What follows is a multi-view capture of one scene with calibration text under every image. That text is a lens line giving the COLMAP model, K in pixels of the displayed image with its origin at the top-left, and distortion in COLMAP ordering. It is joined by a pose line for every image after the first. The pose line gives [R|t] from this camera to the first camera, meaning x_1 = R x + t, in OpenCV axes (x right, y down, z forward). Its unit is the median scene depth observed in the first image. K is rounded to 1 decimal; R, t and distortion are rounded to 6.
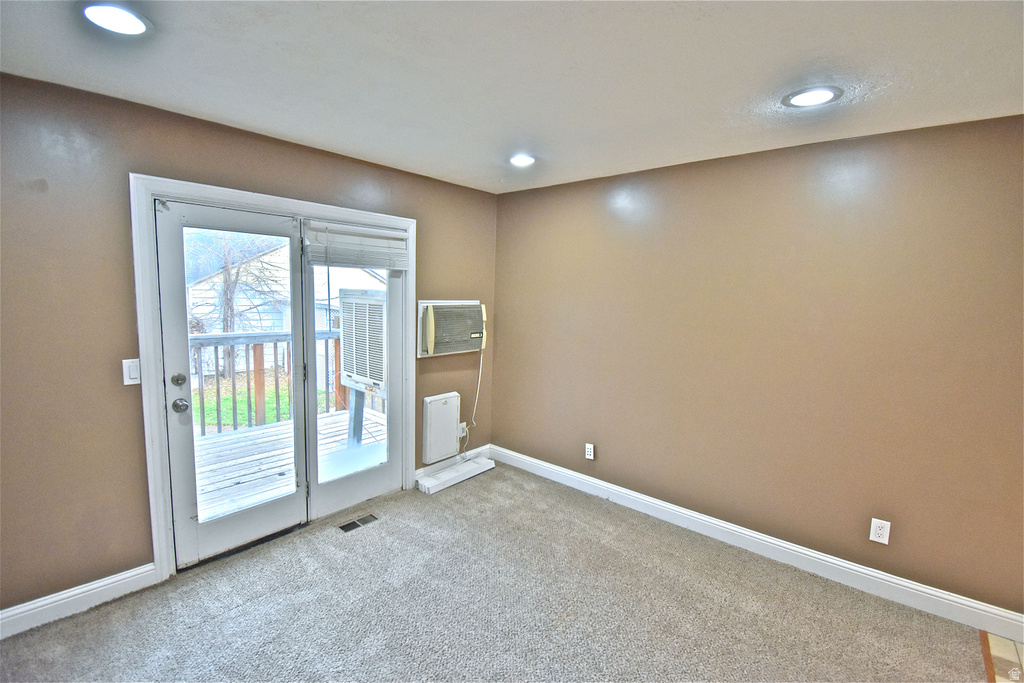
lens RADIAL K [[456.3, 0, 512.8], [0, 456.3, 337.4], [0, 0, 1]] dist [0.009966, -0.012894]
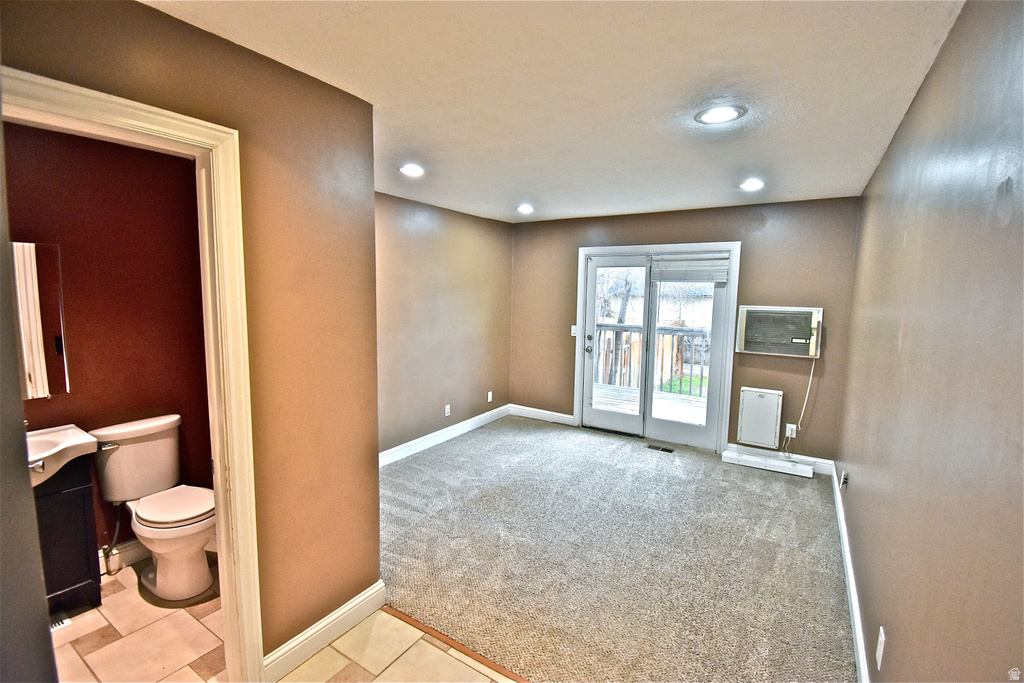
lens RADIAL K [[456.3, 0, 512.4], [0, 456.3, 341.0], [0, 0, 1]] dist [0.009966, -0.012894]
pose [[0.119860, 0.080981, -0.989483, 0.974038], [-0.119899, 0.990553, 0.066545, 0.005221], [0.985524, 0.110662, 0.128437, 0.247802]]
